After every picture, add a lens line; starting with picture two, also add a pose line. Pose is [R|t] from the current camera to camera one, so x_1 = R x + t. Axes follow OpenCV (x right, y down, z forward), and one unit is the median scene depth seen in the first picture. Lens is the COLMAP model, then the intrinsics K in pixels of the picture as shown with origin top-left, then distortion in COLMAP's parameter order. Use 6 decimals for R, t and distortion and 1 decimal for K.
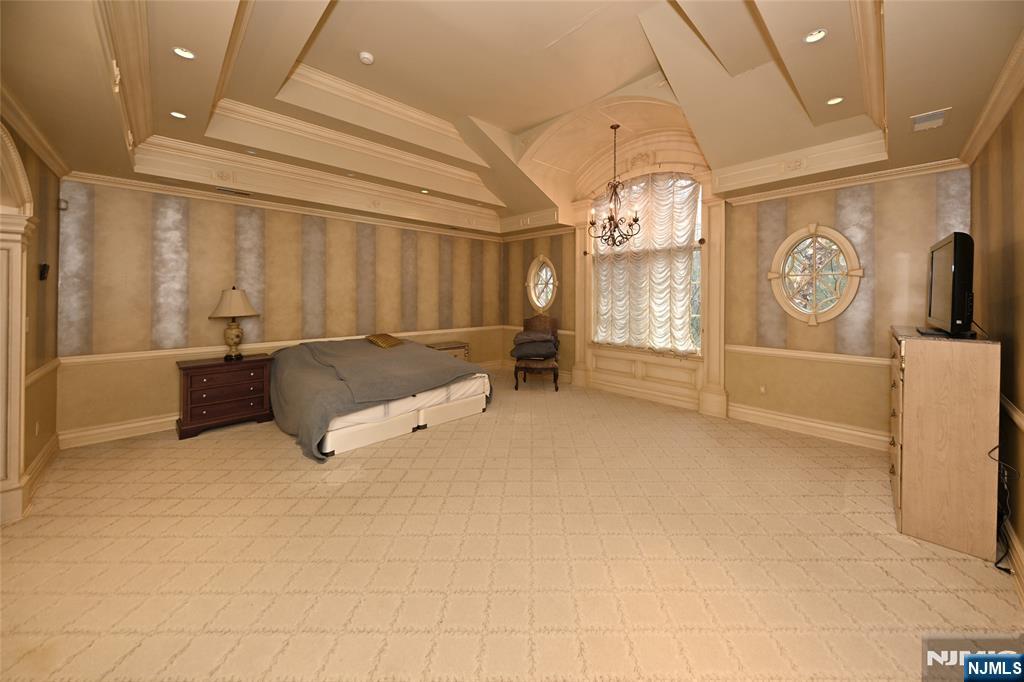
lens RADIAL K [[367.8, 0, 513.0], [0, 367.8, 294.6], [0, 0, 1]] dist [0.000008, -0.000228]
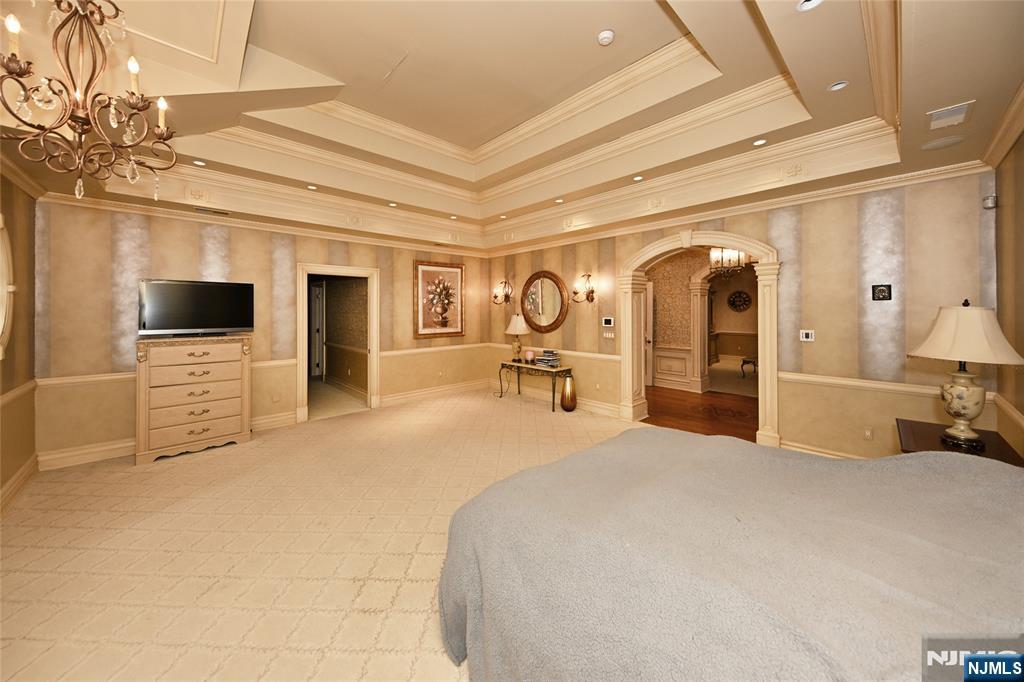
lens RADIAL K [[357.0, 0, 508.0], [0, 357.0, 312.8], [0, 0, 1]] dist [0.000187, 0.000318]
pose [[0.999168, -0.007780, -0.040046, 0.084245], [0.007803, 0.999969, 0.000423, 0.001216], [0.040042, -0.000735, 0.999198, 0.079685]]
